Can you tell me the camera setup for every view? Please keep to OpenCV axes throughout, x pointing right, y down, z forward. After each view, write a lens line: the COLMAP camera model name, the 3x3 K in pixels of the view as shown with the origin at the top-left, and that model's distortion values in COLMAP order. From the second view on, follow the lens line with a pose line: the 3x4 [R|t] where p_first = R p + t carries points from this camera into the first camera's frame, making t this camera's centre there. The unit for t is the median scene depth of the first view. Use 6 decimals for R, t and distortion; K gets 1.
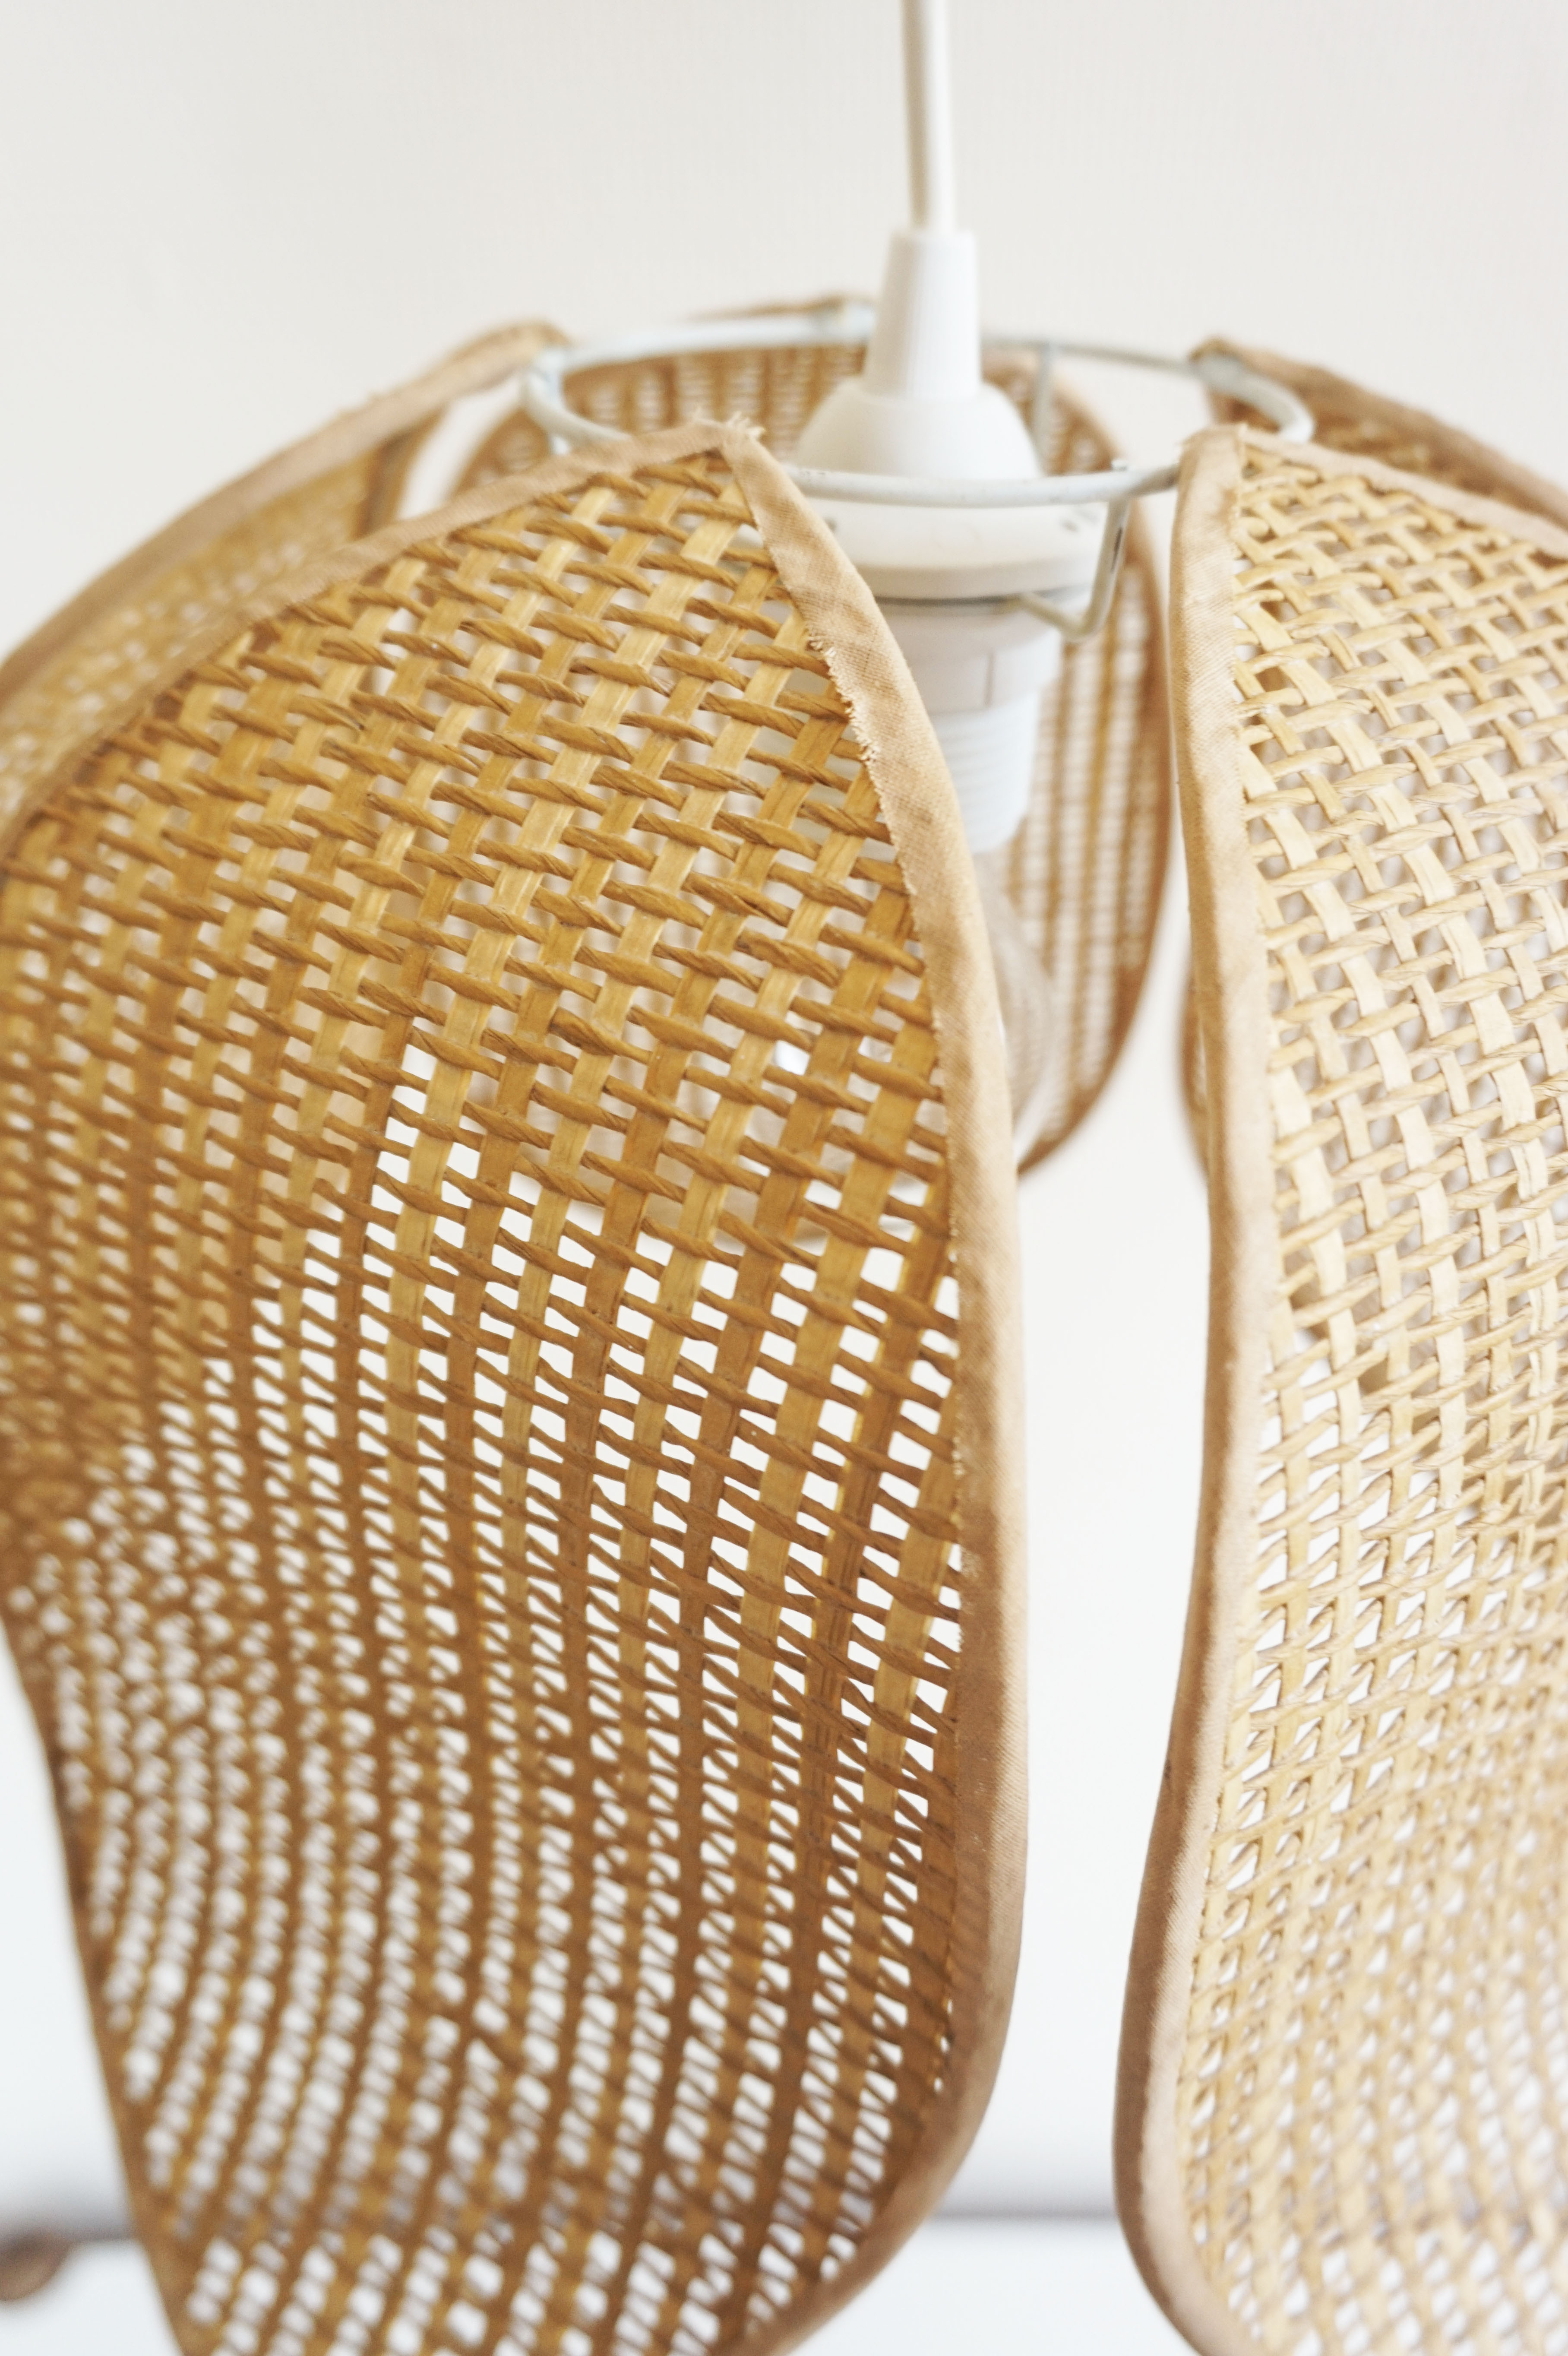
lens RADIAL K [[2053.4, 0, 776.8], [0, 2053.4, 1170.7], [0, 0, 1]] dist [-0.008202, 0.003809]
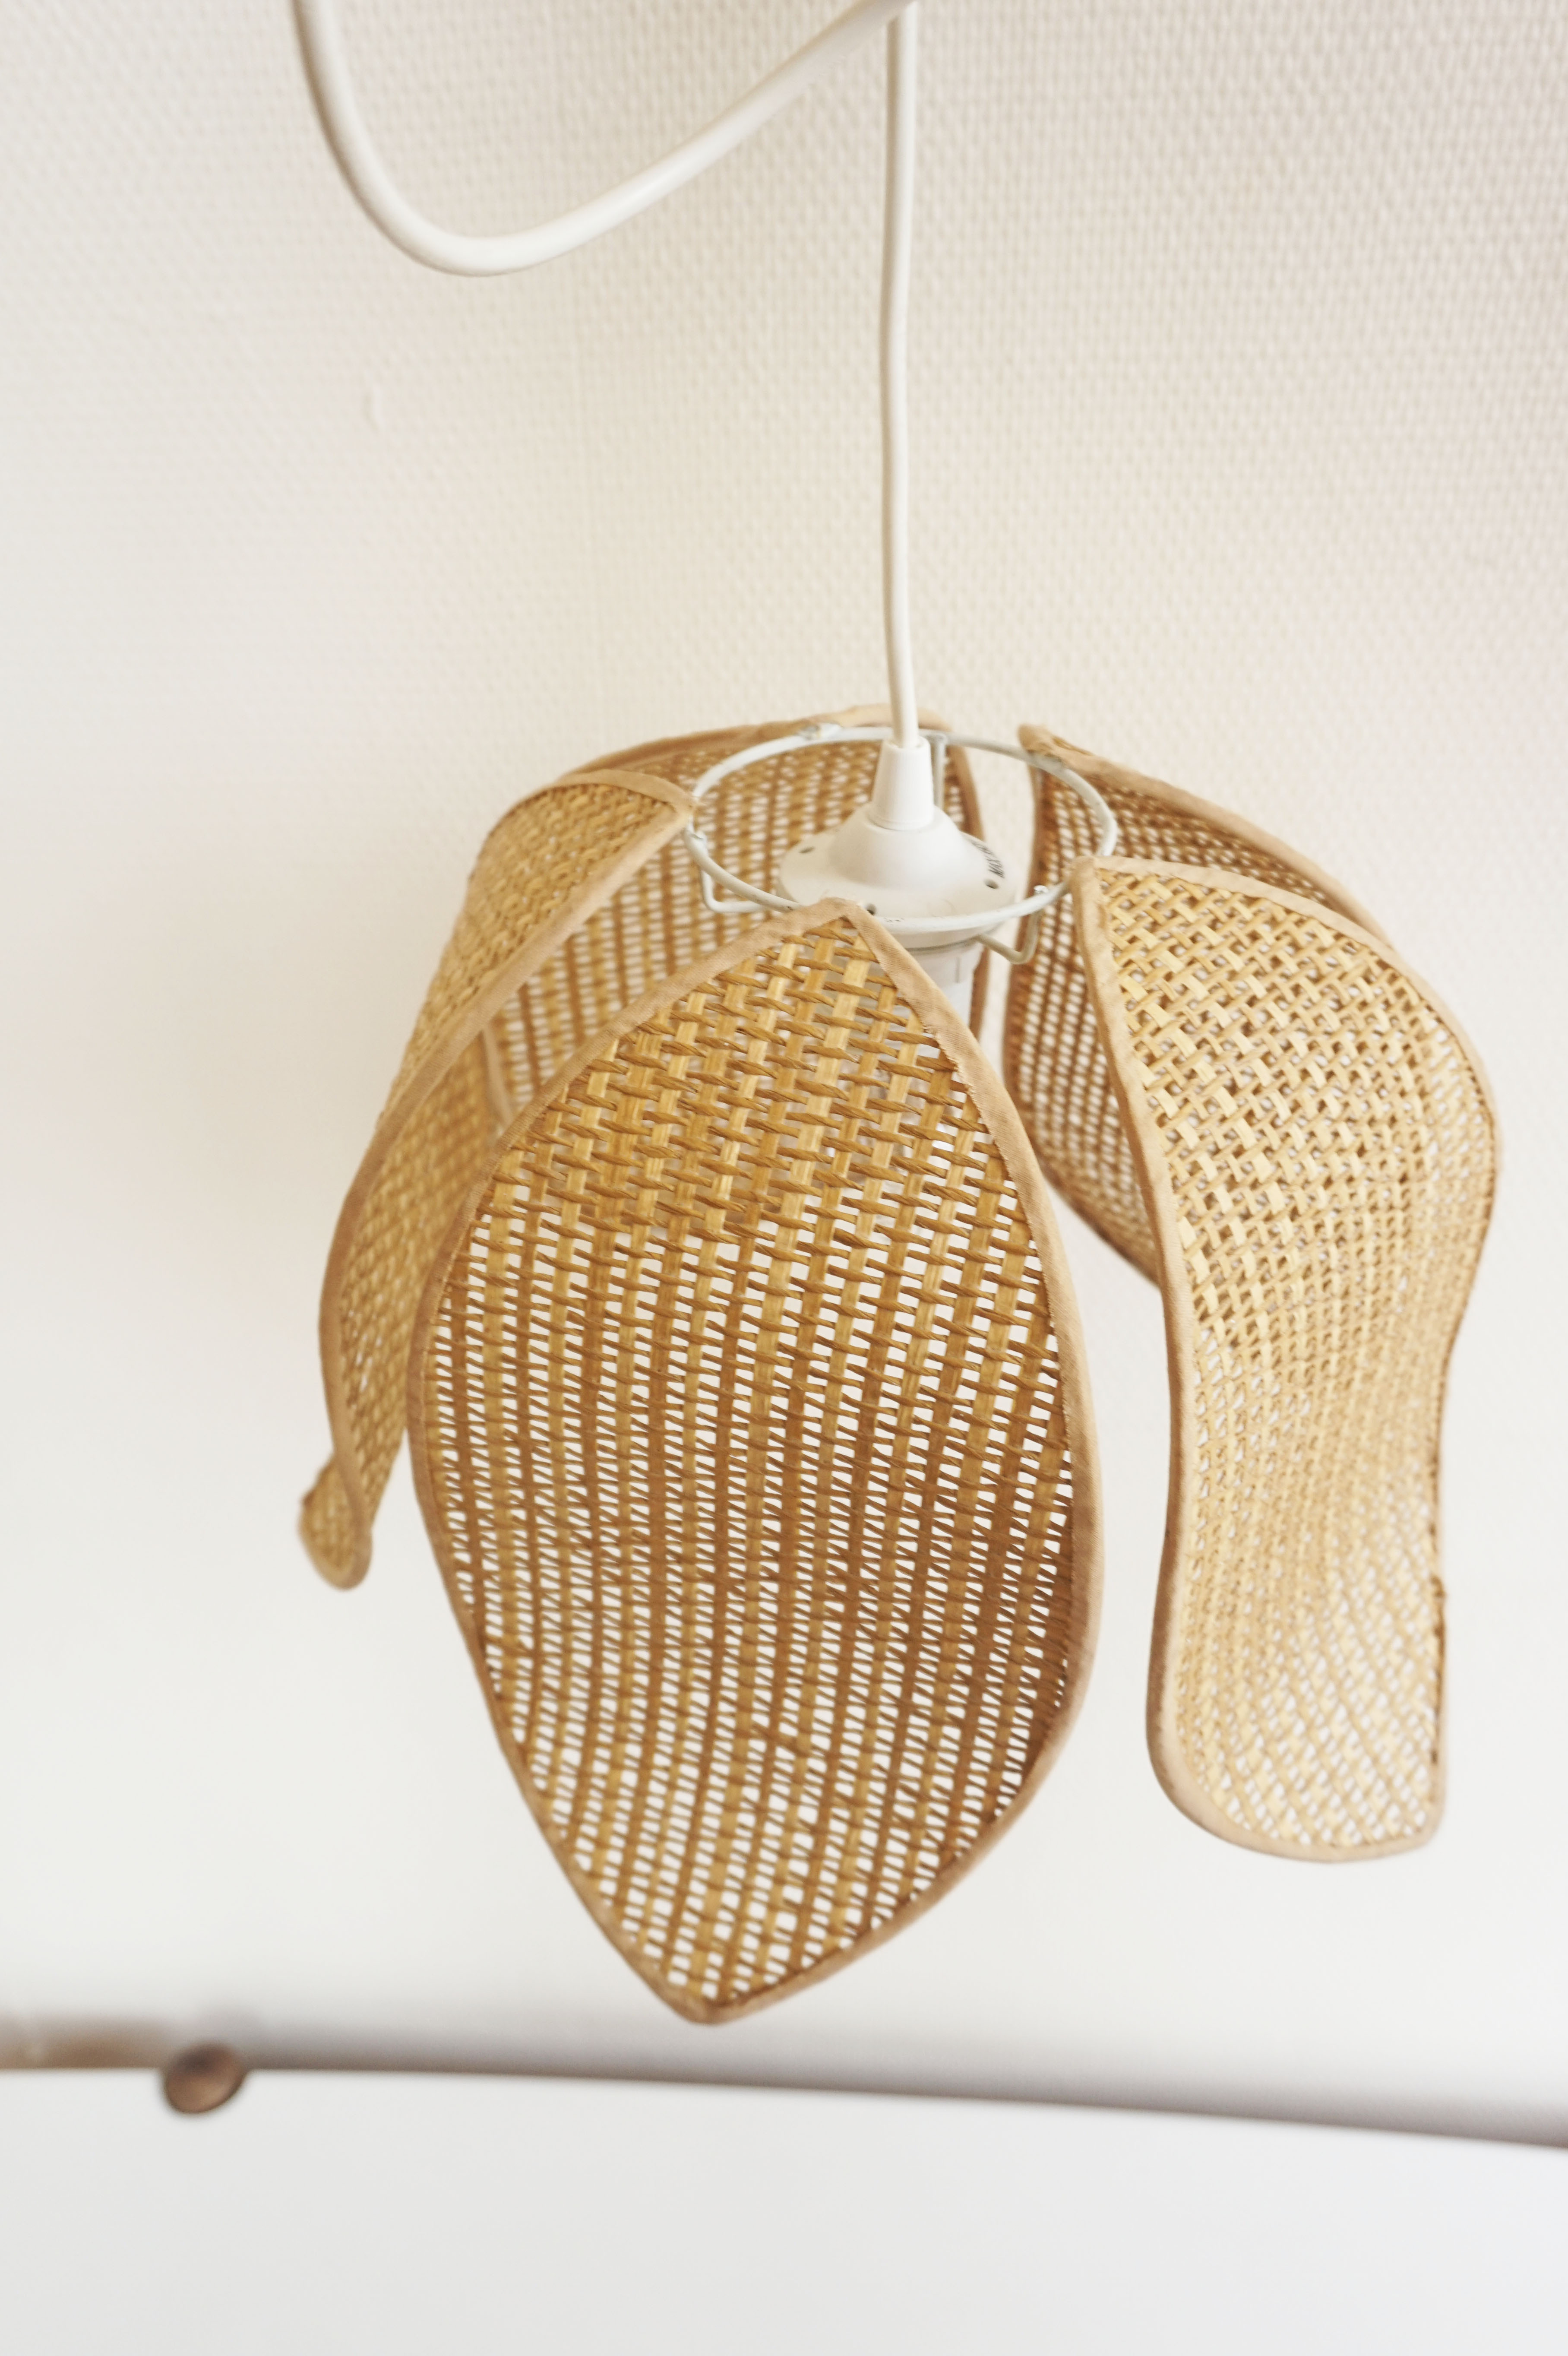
lens RADIAL K [[2053.4, 0, 790.3], [0, 2053.4, 1182.1], [0, 0, 1]] dist [-0.008202, 0.003809]
pose [[0.975253, -0.151159, 0.161349, -0.433544], [0.135826, 0.985445, 0.102224, -0.310695], [-0.174453, -0.077778, 0.981589, -0.920445]]
